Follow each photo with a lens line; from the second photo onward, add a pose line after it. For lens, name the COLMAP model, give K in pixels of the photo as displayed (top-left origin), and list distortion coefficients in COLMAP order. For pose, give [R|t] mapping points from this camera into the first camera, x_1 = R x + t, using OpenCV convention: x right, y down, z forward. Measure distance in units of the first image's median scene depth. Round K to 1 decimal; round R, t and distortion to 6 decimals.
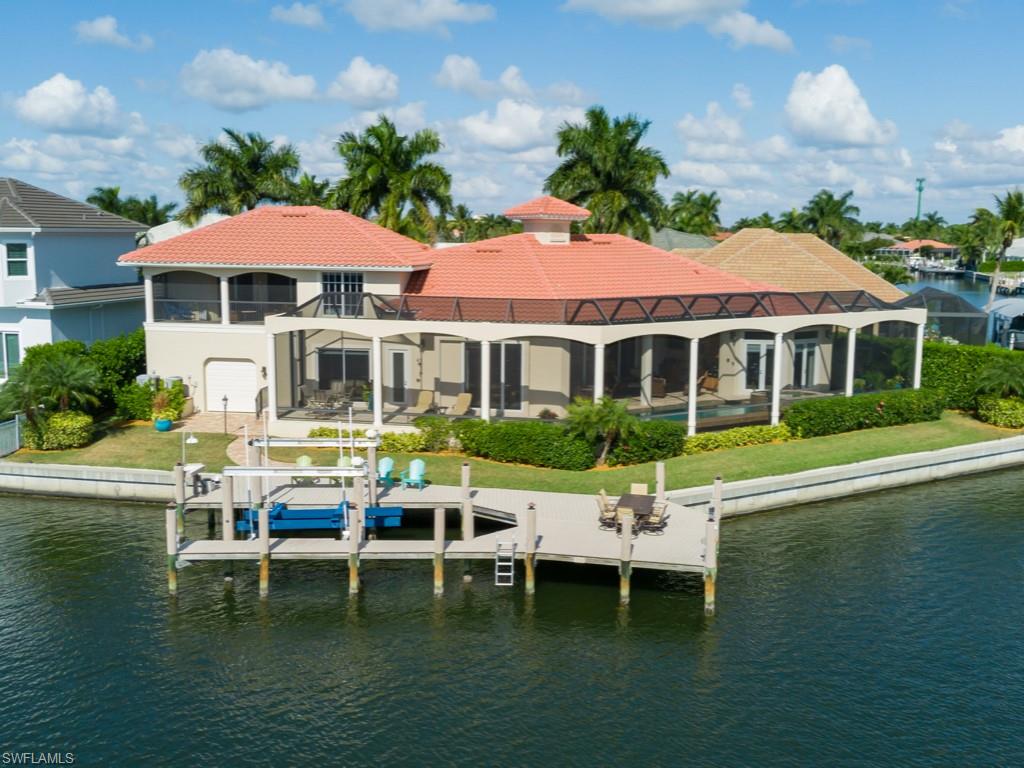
lens RADIAL K [[1114.2, 0, 561.6], [0, 1114.2, 388.4], [0, 0, 1]] dist [0.081219, -0.038030]
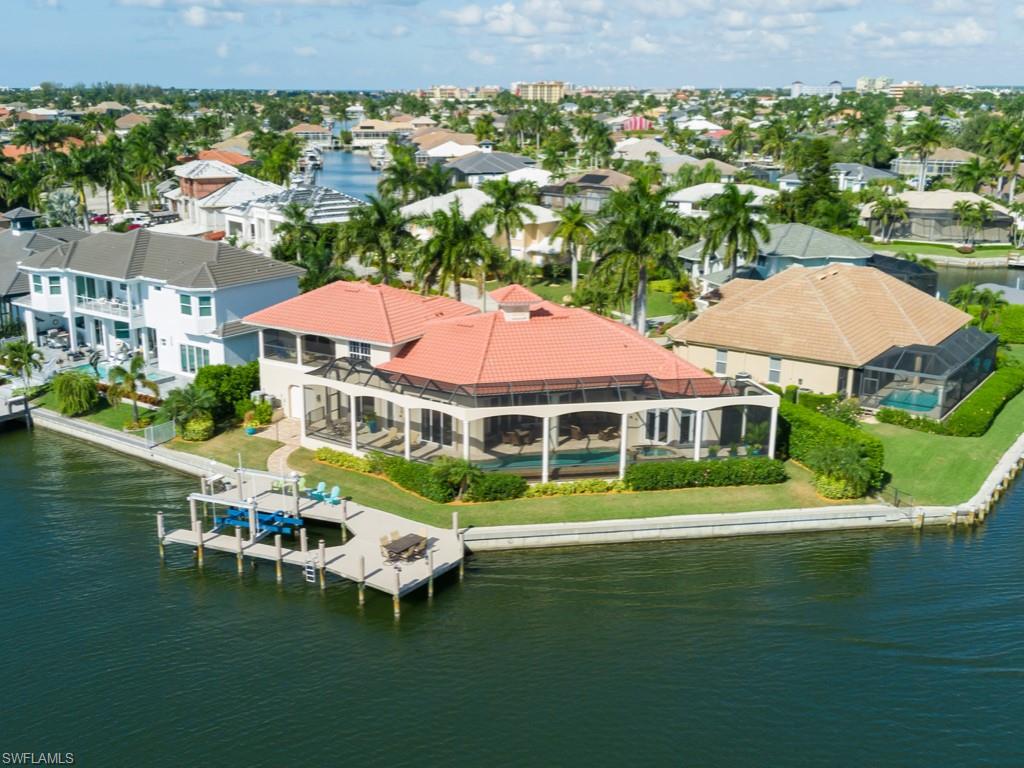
lens RADIAL K [[1156.3, 0, 512.0], [0, 1156.3, 384.0], [0, 0, 1]] dist [0.104890, -0.007945]
pose [[0.909450, 0.101703, -0.403184, 0.629849], [-0.053439, 0.990174, 0.129230, -0.258814], [0.412365, -0.095982, 0.905948, -0.343250]]
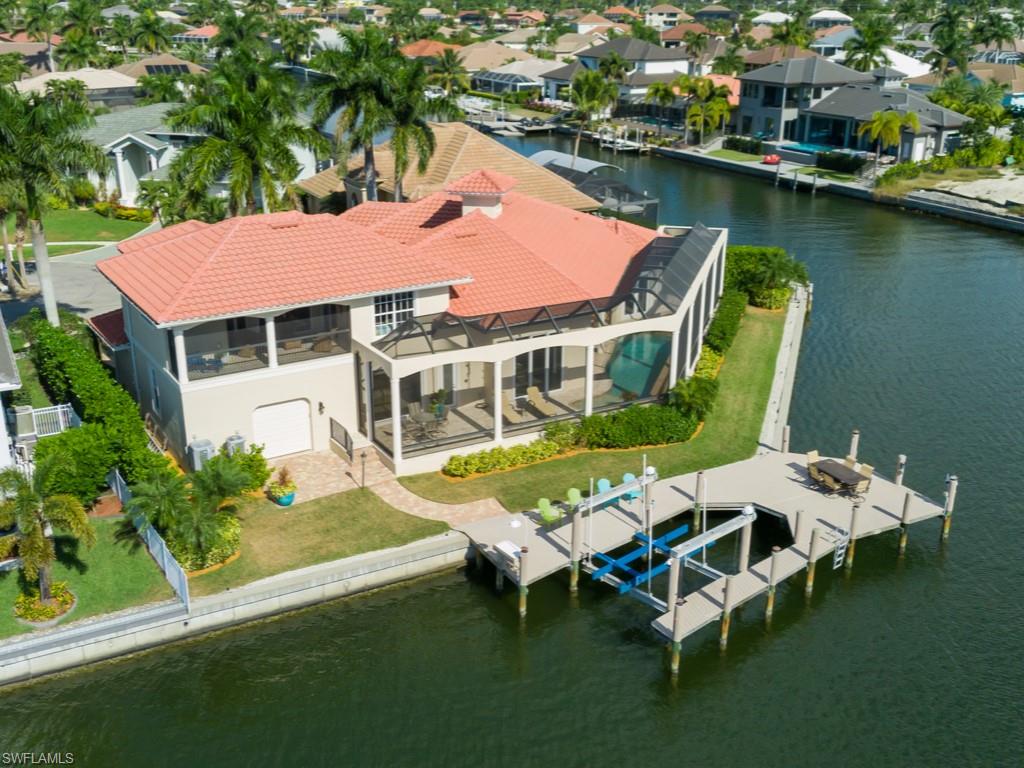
lens RADIAL K [[1114.2, 0, 561.6], [0, 1114.2, 388.4], [0, 0, 1]] dist [0.081219, -0.038030]
pose [[0.738442, -0.232913, 0.632815, -0.715946], [0.084142, 0.962946, 0.256233, -0.256798], [-0.669047, -0.135967, 0.730677, 0.187033]]
